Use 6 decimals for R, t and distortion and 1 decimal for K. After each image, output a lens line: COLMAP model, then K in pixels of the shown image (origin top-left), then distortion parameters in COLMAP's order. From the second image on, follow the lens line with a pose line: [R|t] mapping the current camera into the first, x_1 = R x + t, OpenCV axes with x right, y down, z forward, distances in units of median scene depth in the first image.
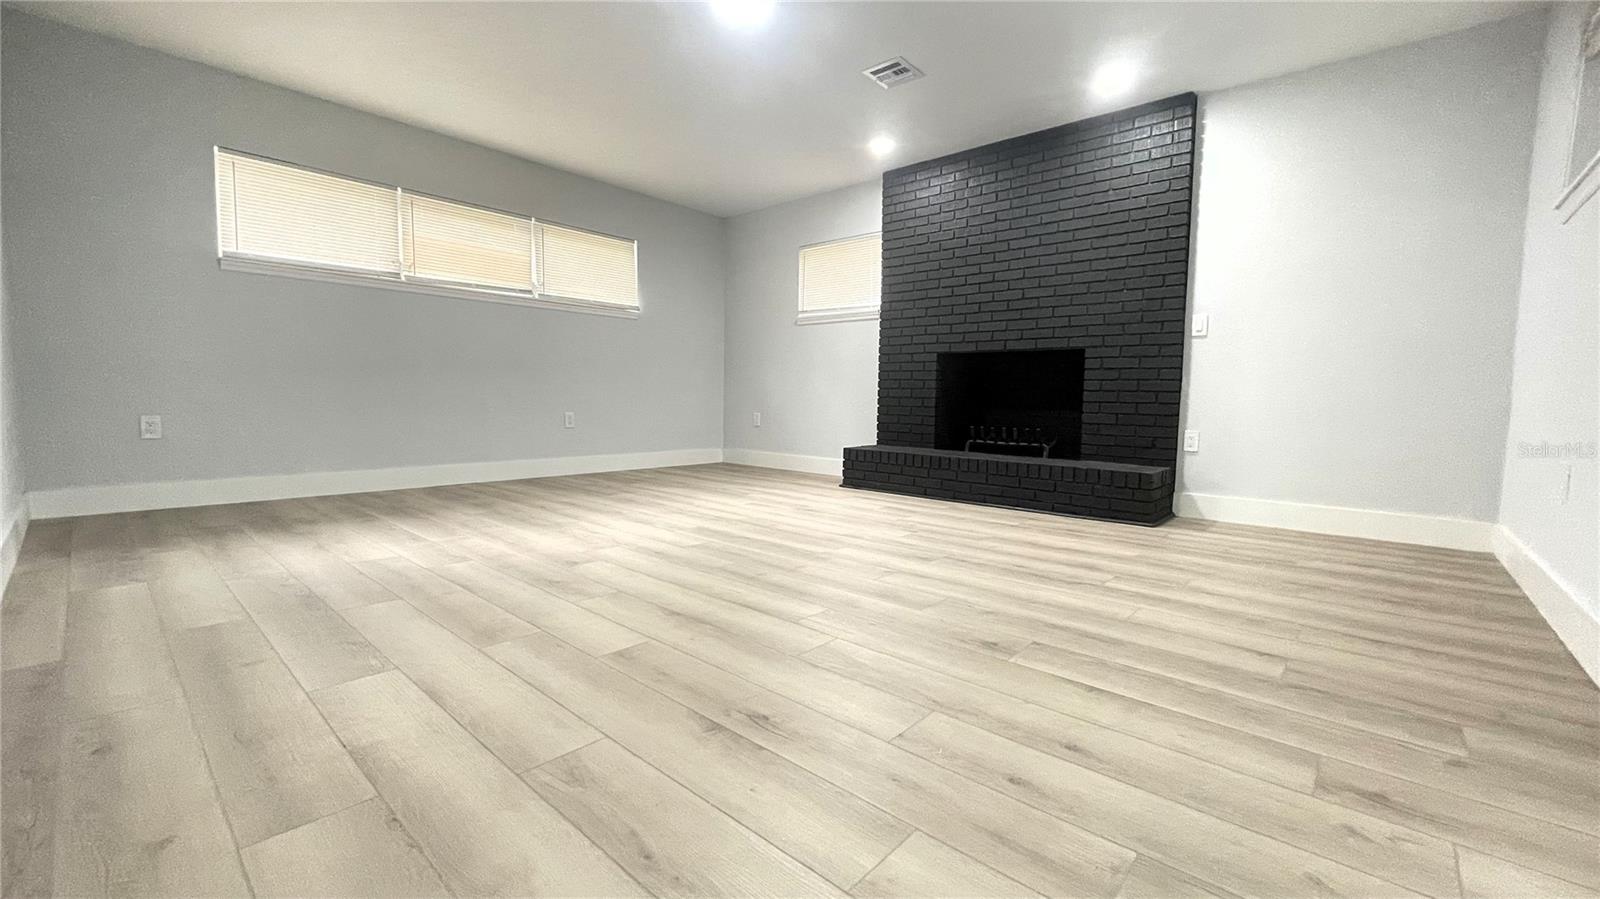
lens RADIAL K [[643.5, 0, 800.0], [0, 643.5, 449.5], [0, 0, 1]] dist [0.000022, 0.000091]
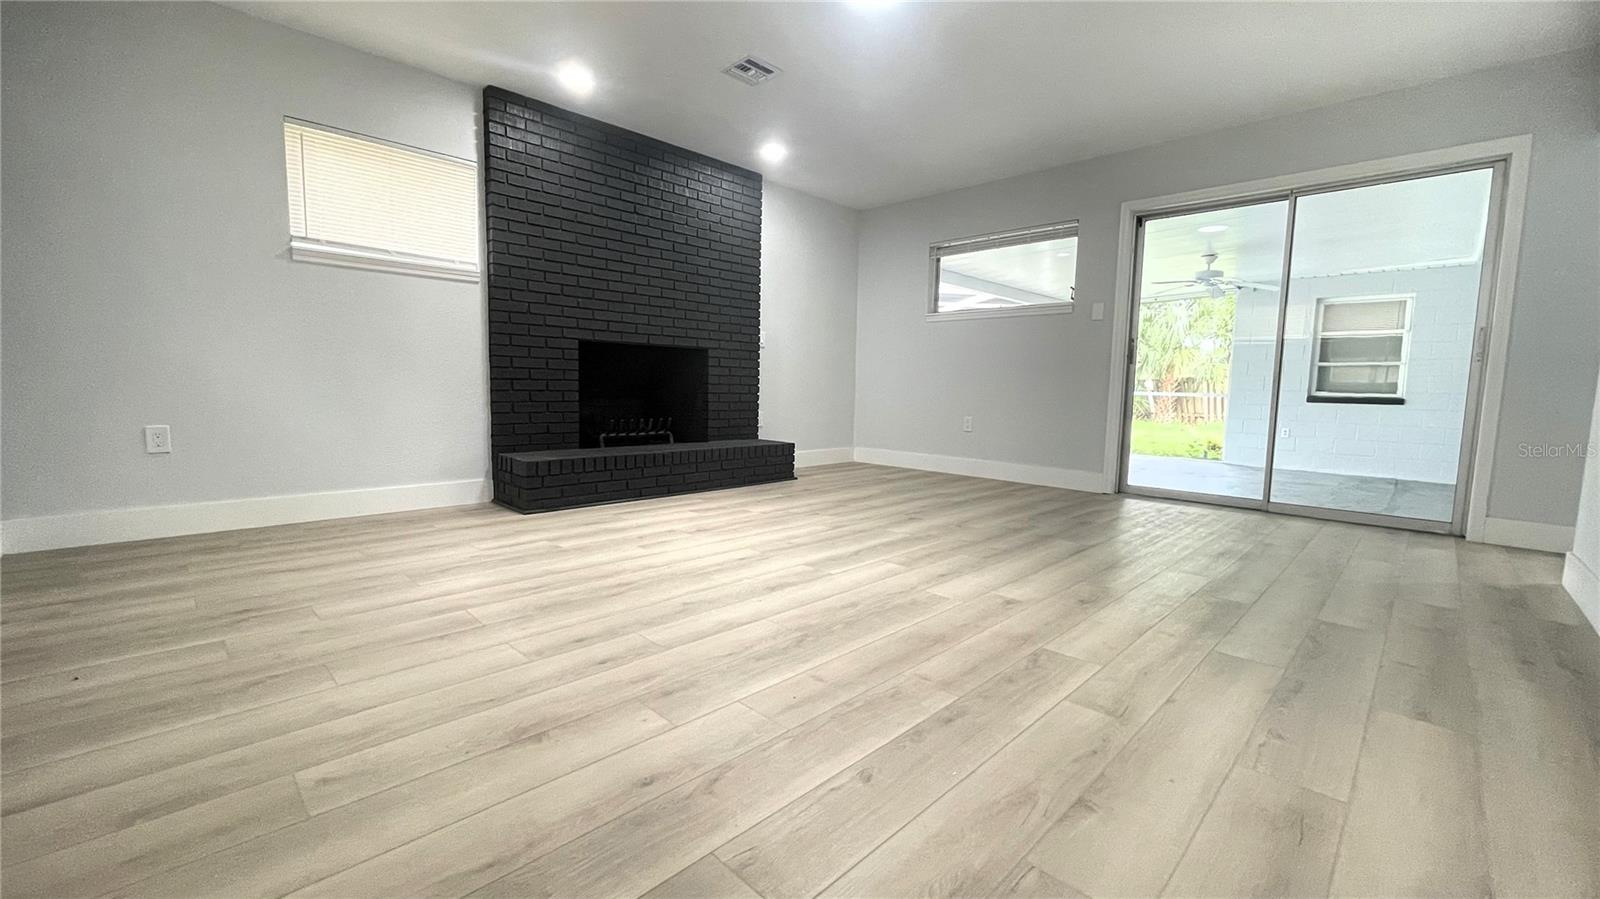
lens RADIAL K [[644.1, 0, 800.0], [0, 644.1, 449.5], [0, 0, 1]] dist [-0.000443, 0.000121]
pose [[0.049035, -0.118225, 0.991775, -0.716797], [0.060334, 0.991507, 0.115210, -0.091762], [-0.996973, 0.054189, 0.055752, 0.713128]]
